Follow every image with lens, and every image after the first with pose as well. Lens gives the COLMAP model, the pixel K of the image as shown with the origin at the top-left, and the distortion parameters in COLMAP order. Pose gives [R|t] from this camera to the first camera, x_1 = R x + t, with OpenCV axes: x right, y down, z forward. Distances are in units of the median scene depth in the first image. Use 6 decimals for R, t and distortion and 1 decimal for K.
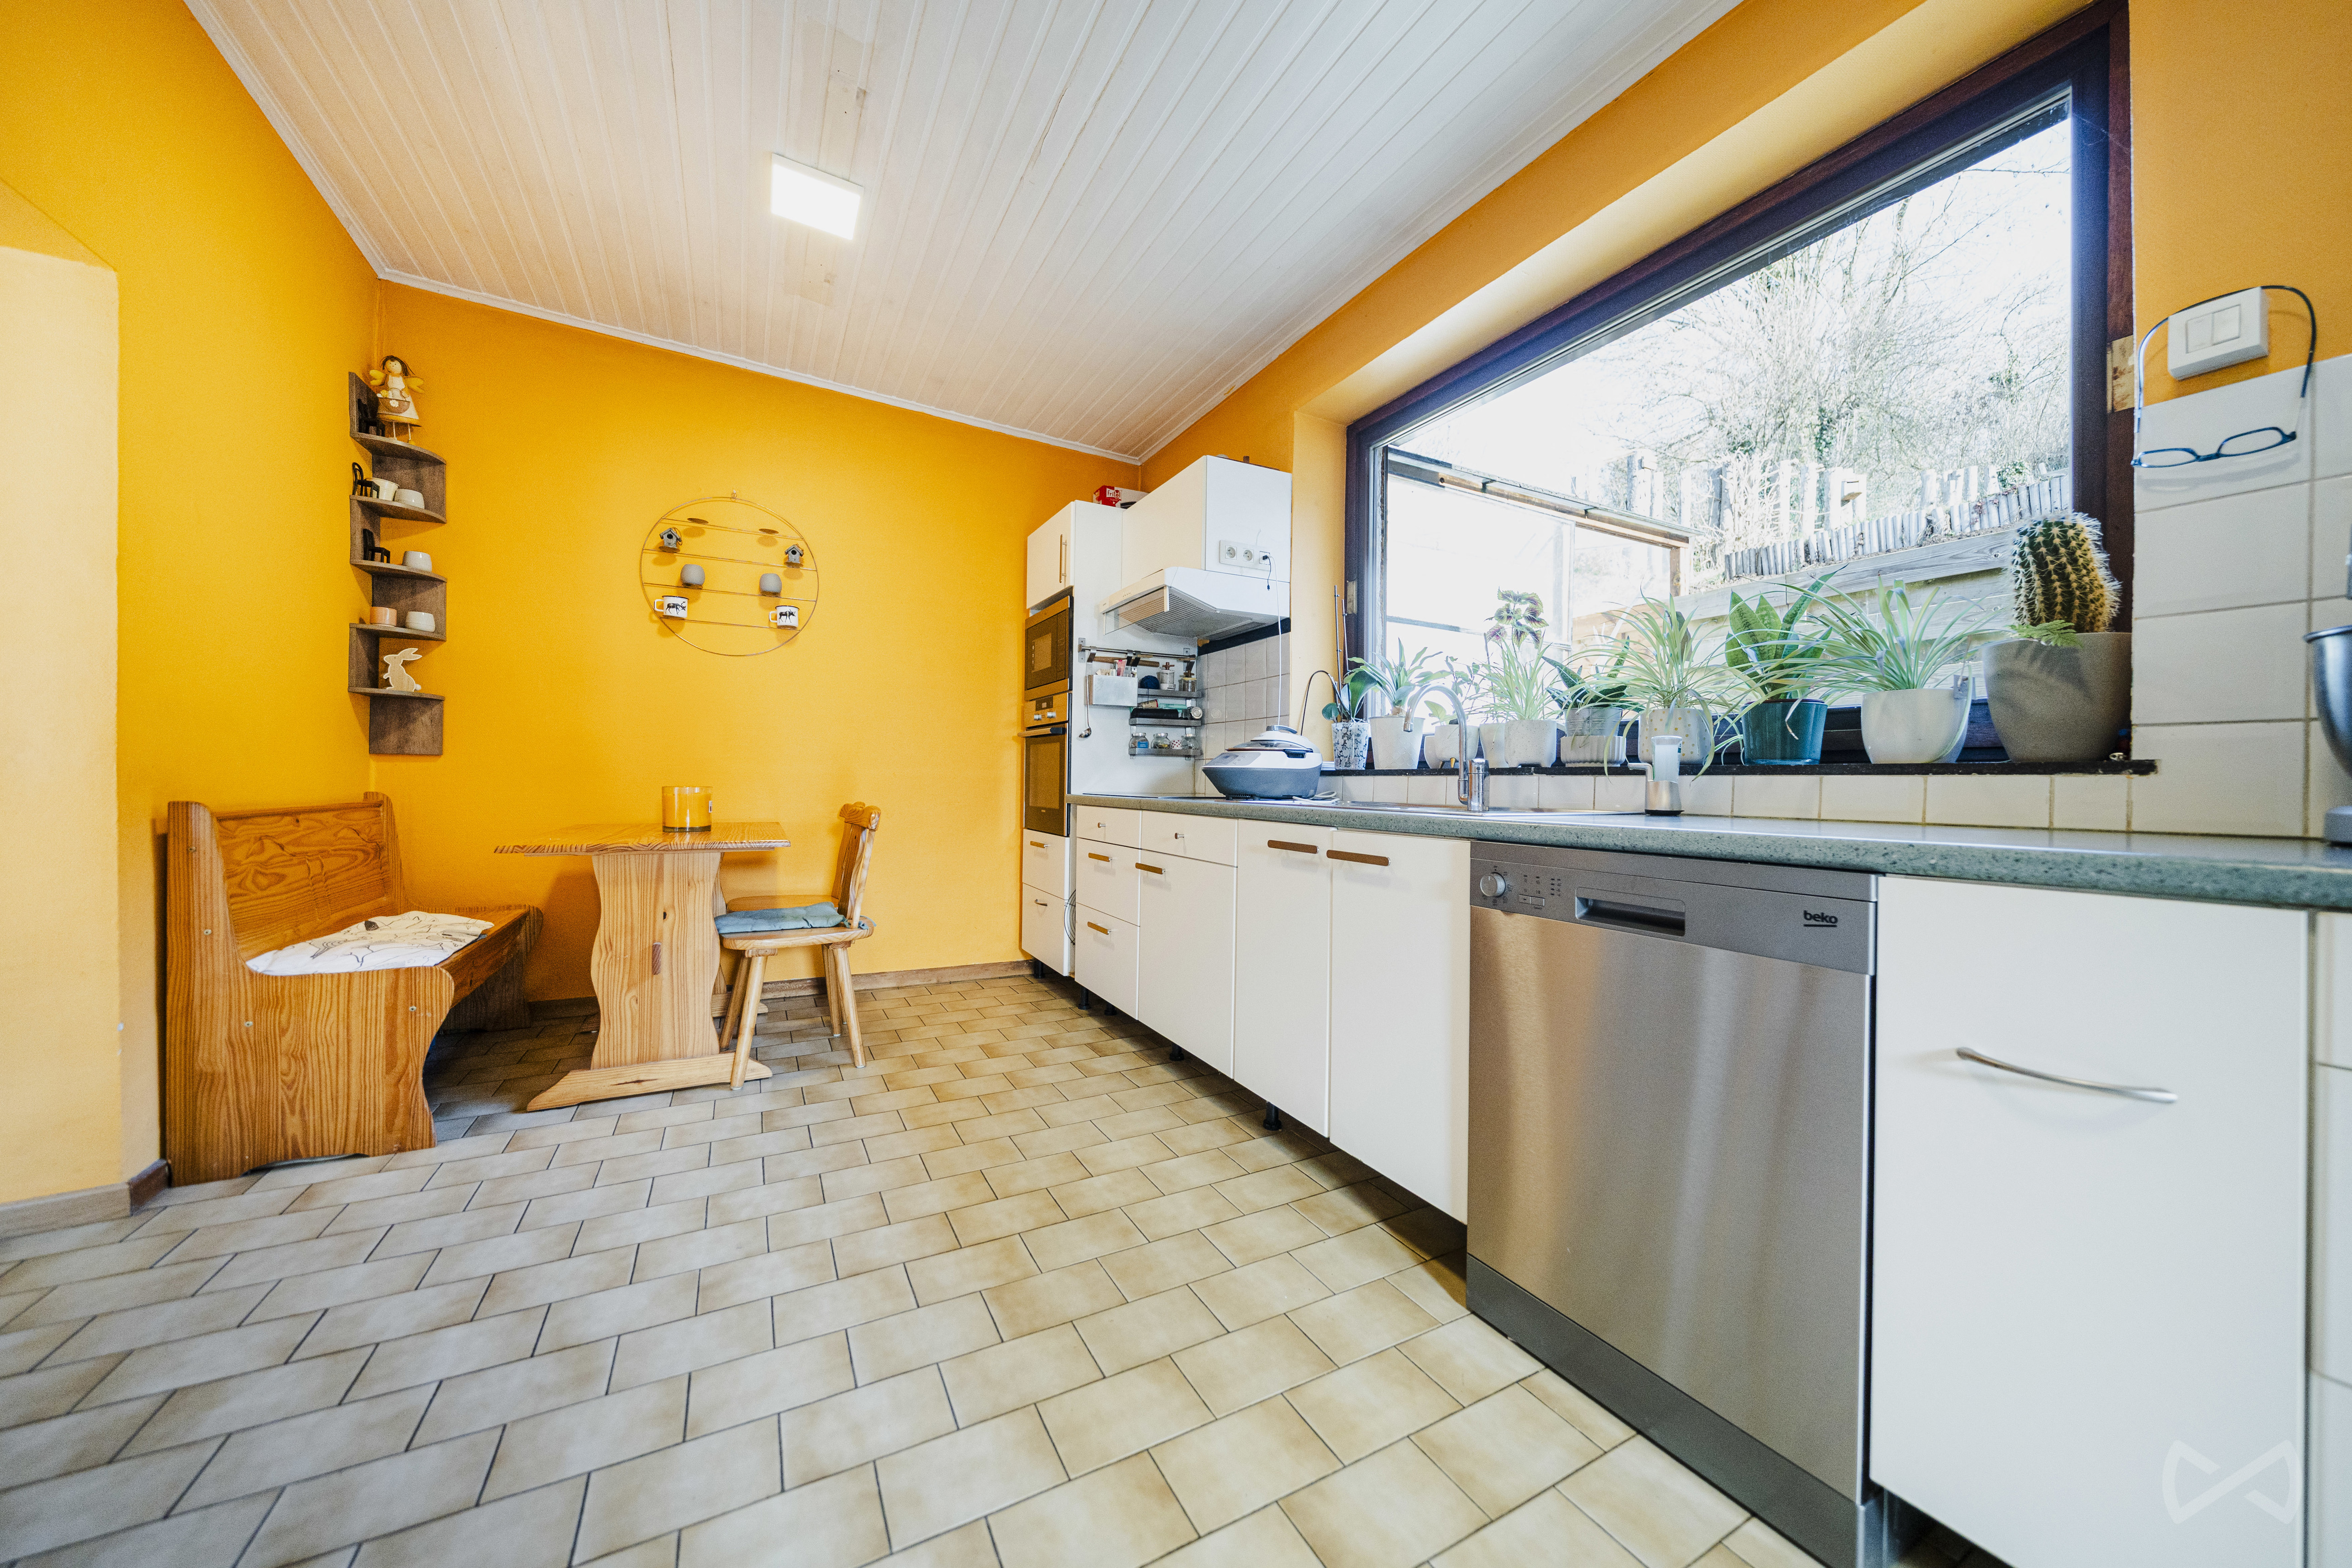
lens RADIAL K [[817.0, 0, 1177.4], [0, 817.0, 784.2], [0, 0, 1]] dist [-0.006084, -0.000223]
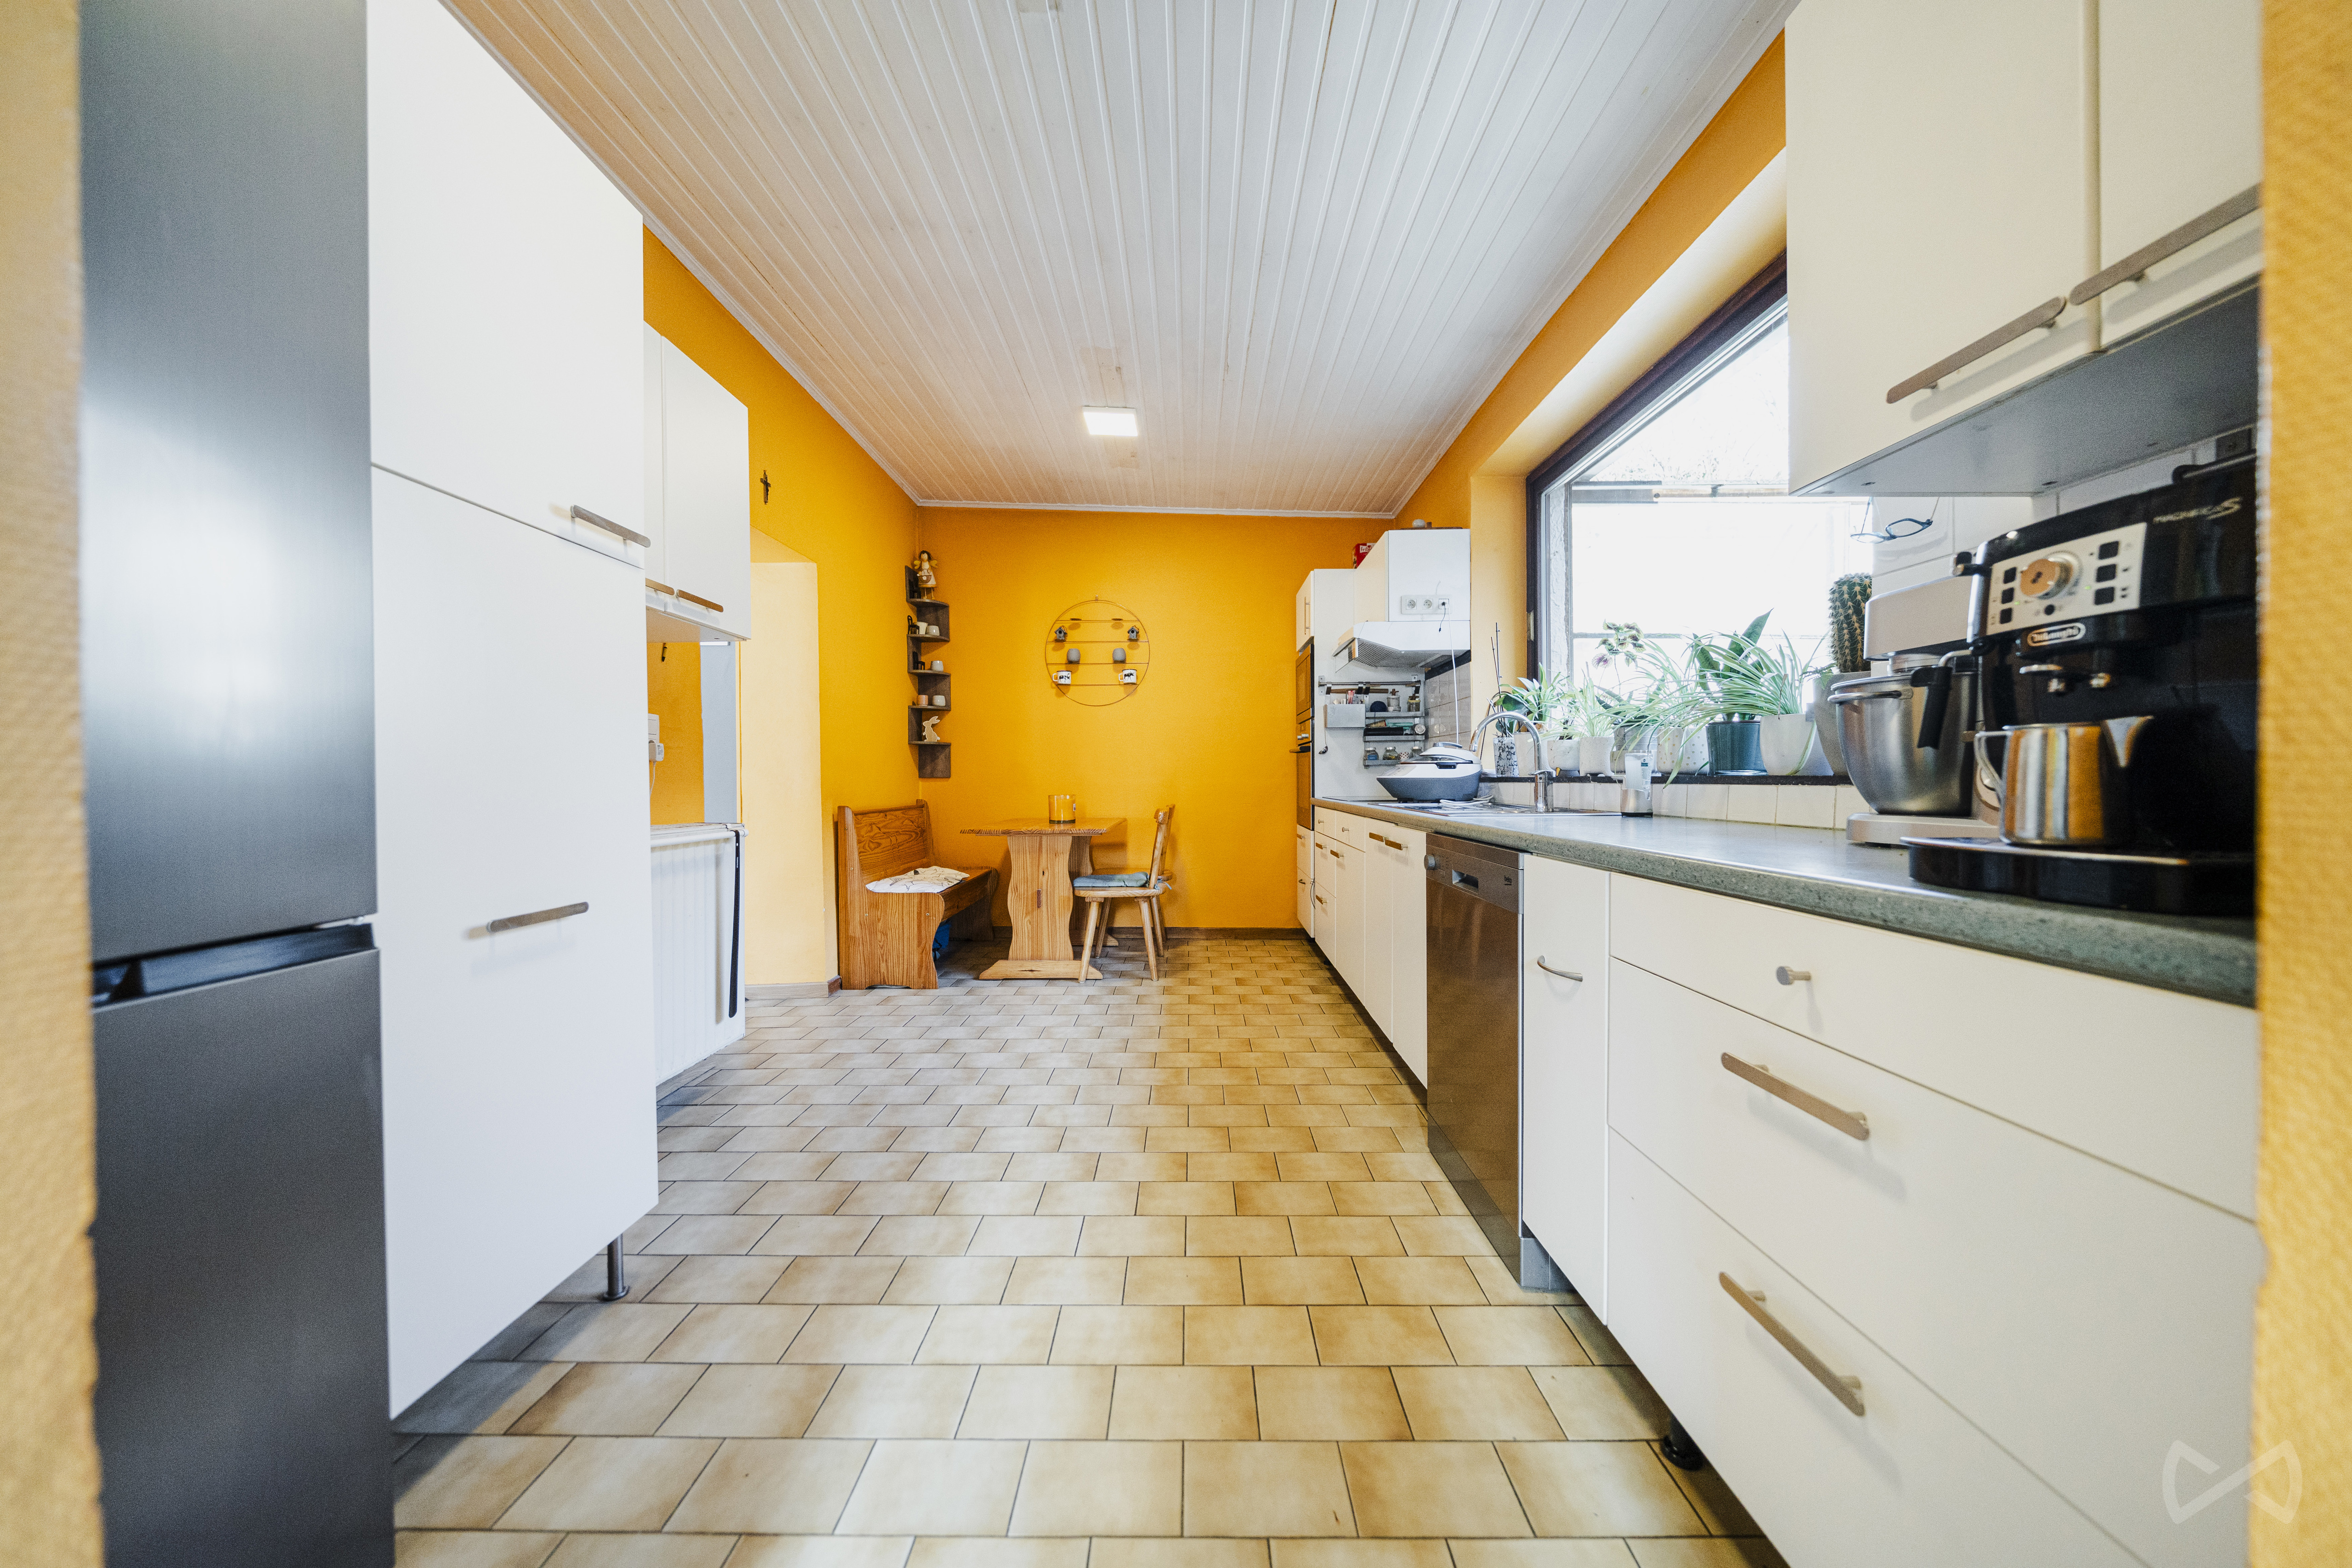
lens RADIAL K [[817.0, 0, 1183.5], [0, 817.0, 788.7], [0, 0, 1]] dist [-0.006084, -0.000223]
pose [[0.873044, -0.011190, -0.487514, 0.403624], [0.015453, 0.999869, 0.004723, -0.013947], [0.487397, -0.011657, 0.873103, -0.292198]]
